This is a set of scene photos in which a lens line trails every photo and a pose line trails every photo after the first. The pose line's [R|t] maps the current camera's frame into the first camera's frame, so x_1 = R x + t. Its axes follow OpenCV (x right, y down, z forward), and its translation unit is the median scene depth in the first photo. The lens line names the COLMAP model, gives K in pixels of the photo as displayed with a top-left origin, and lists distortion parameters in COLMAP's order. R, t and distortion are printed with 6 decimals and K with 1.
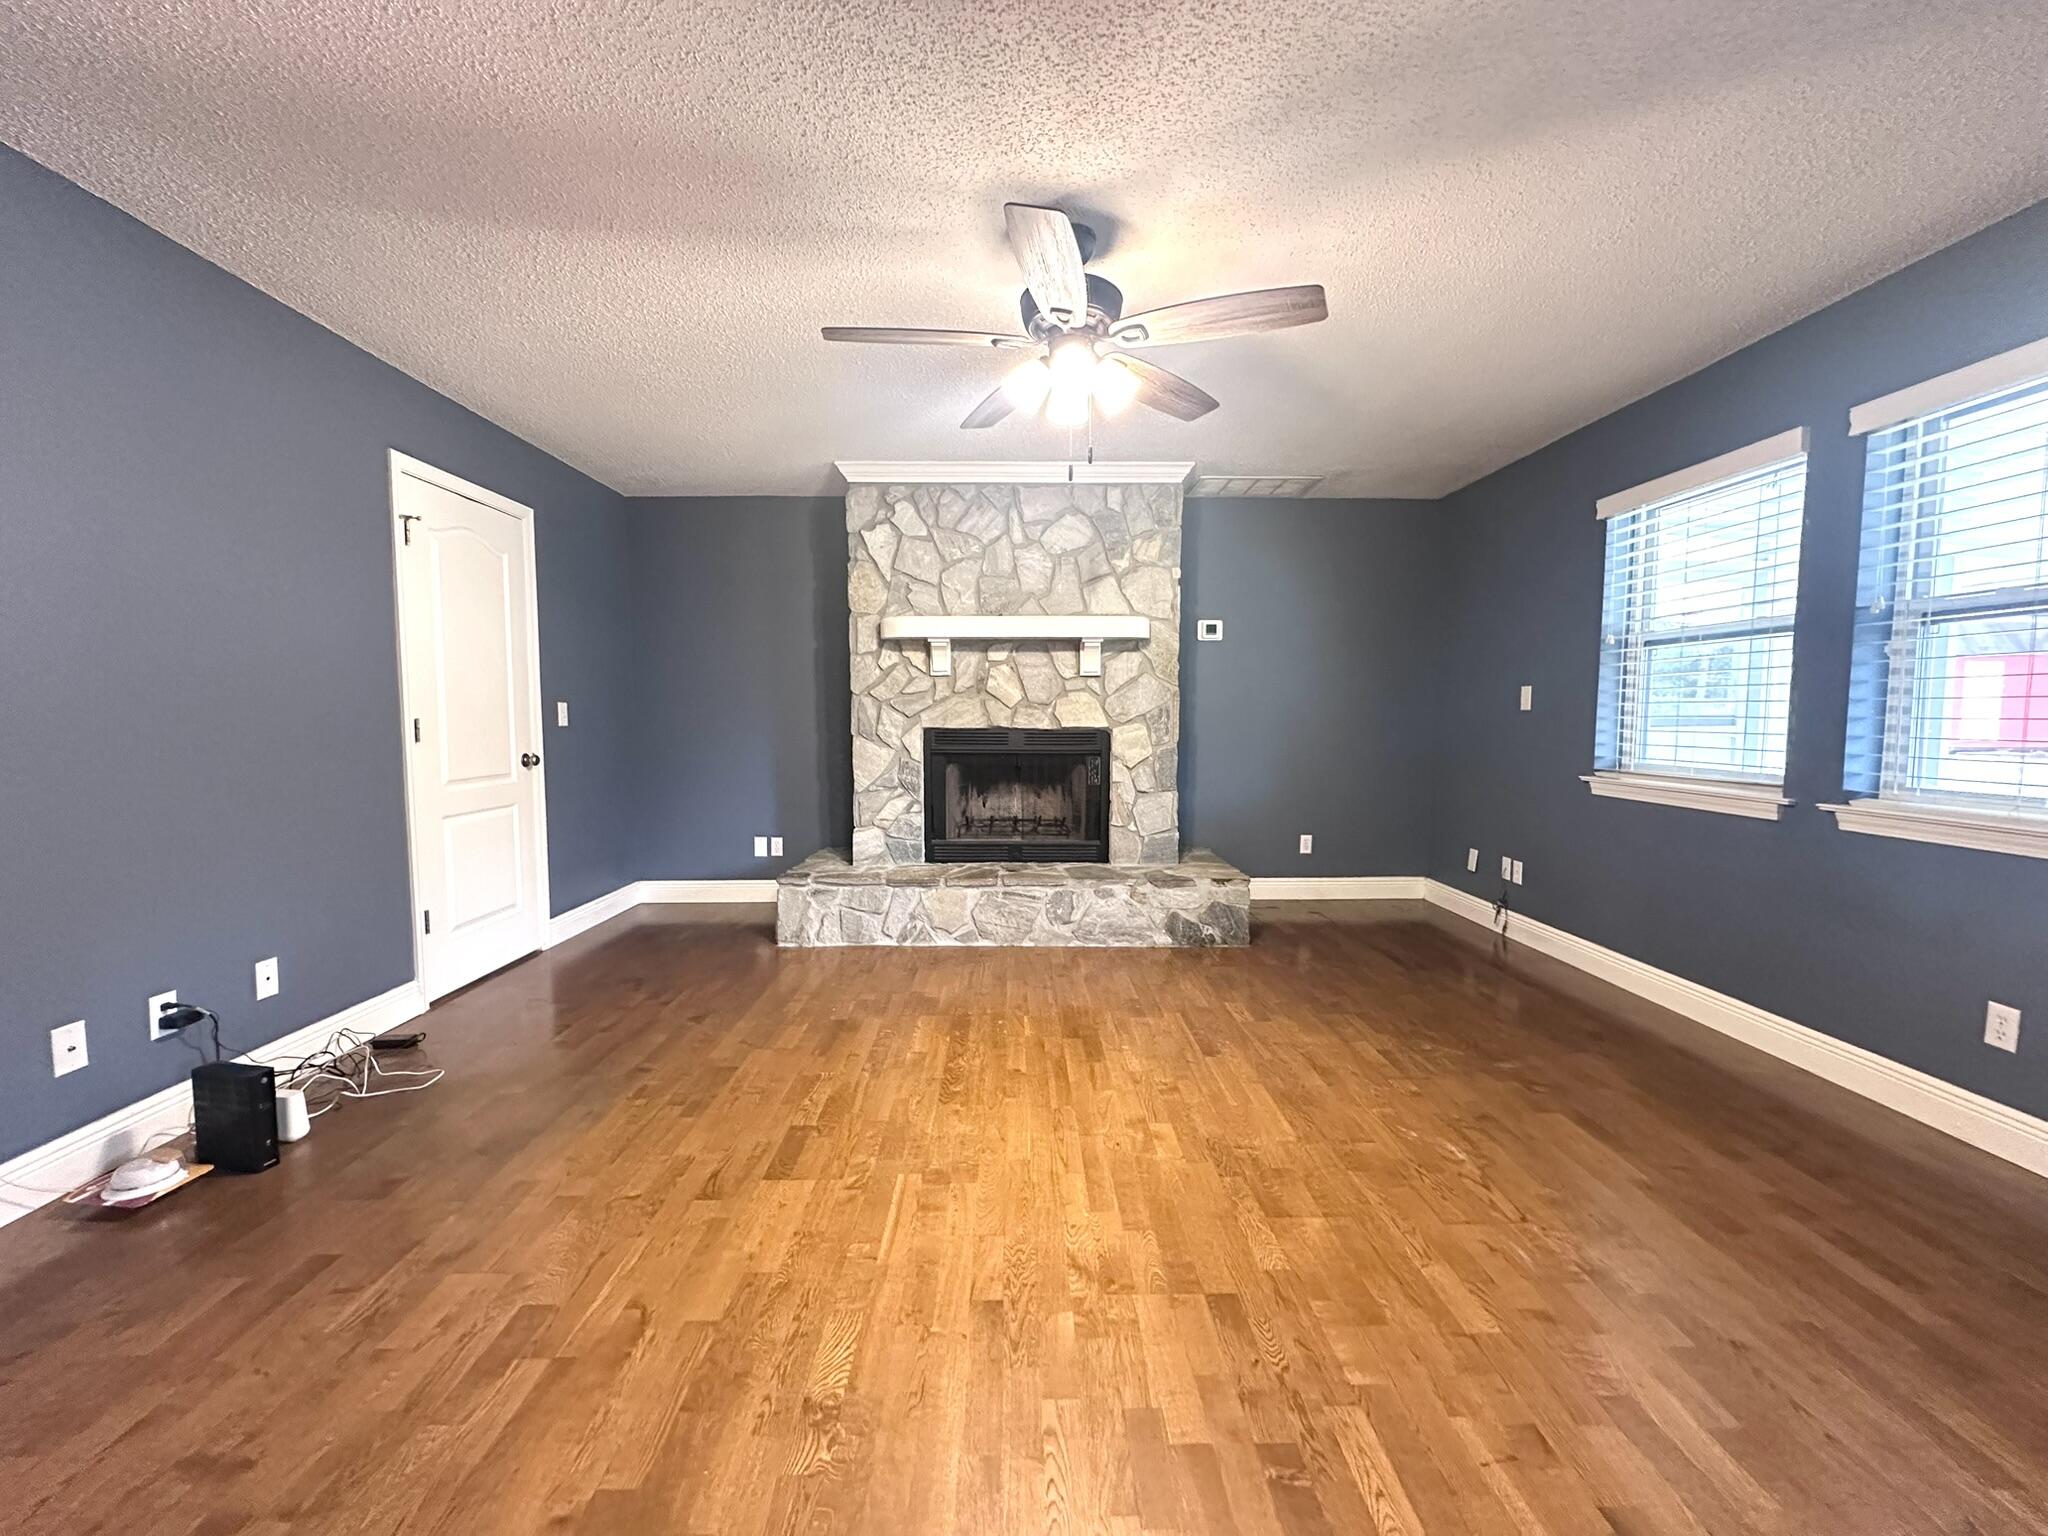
lens RADIAL K [[816.0, 0, 1018.4], [0, 816.0, 769.8], [0, 0, 1]] dist [-0.007467, 0.001200]
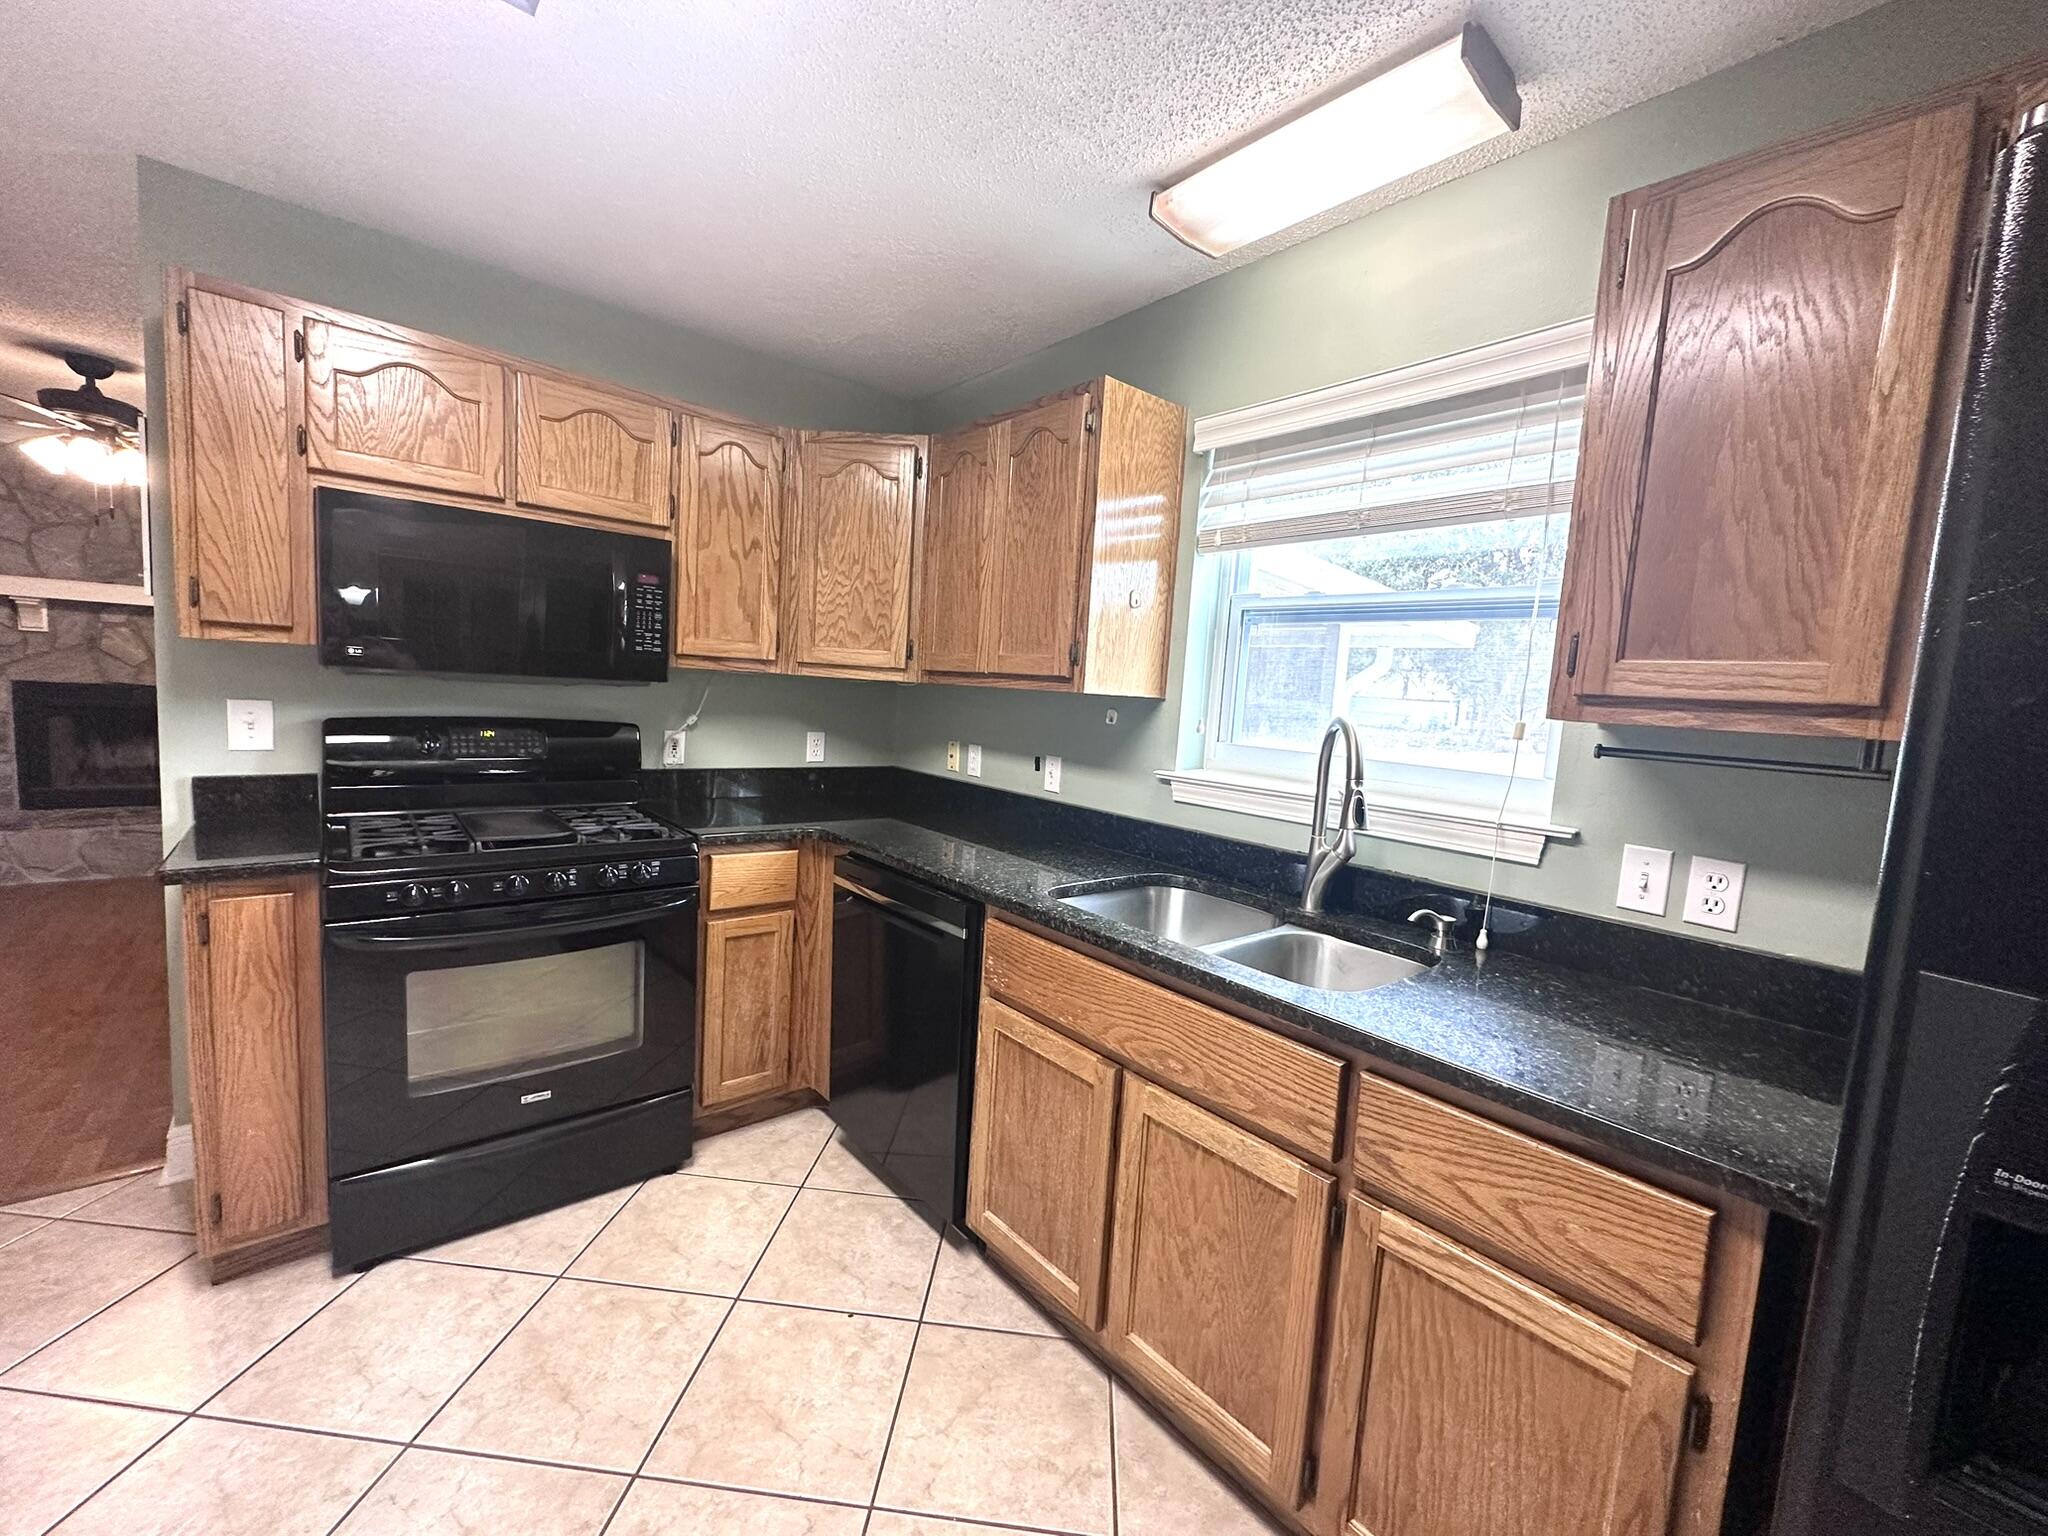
lens RADIAL K [[816.0, 0, 1035.5], [0, 816.0, 772.0], [0, 0, 1]] dist [-0.007467, 0.001200]
pose [[0.757912, -0.016790, 0.652140, 0.204142], [-0.020236, 0.998583, 0.049228, -0.012050], [-0.652042, -0.050508, 0.756498, -0.652981]]
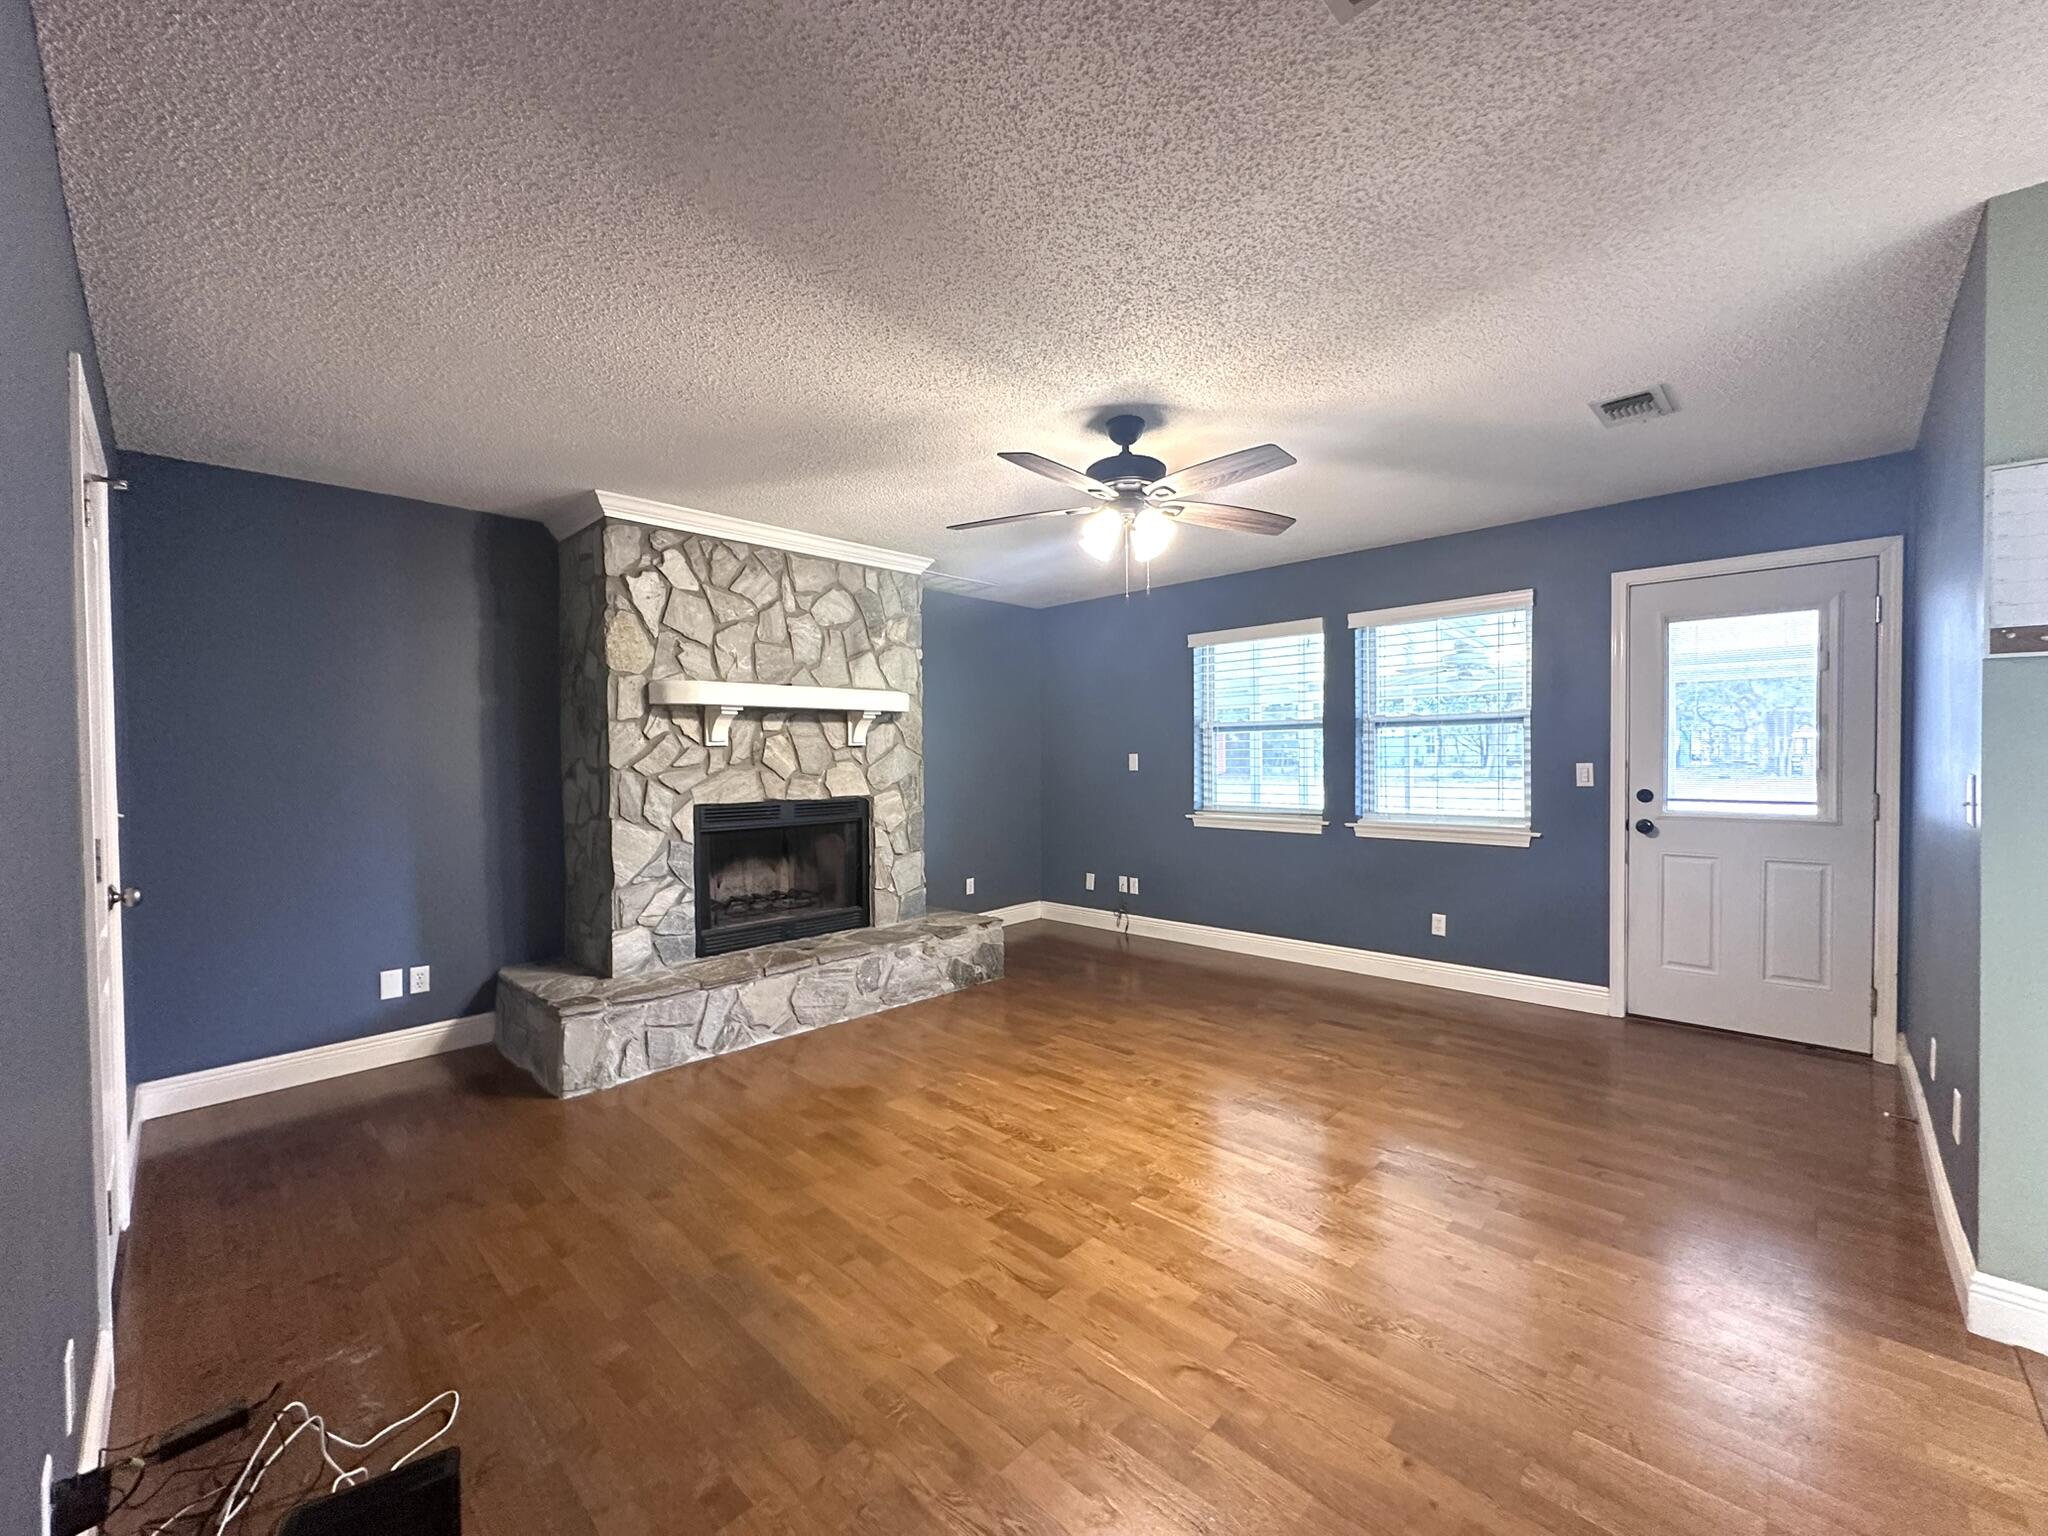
lens RADIAL K [[816.0, 0, 1025.2], [0, 816.0, 771.4], [0, 0, 1]] dist [-0.007467, 0.001200]
pose [[0.703217, -0.022790, 0.710610, -0.504543], [0.063196, 0.997534, -0.030546, -0.039280], [-0.708161, 0.066389, 0.702922, 0.127136]]
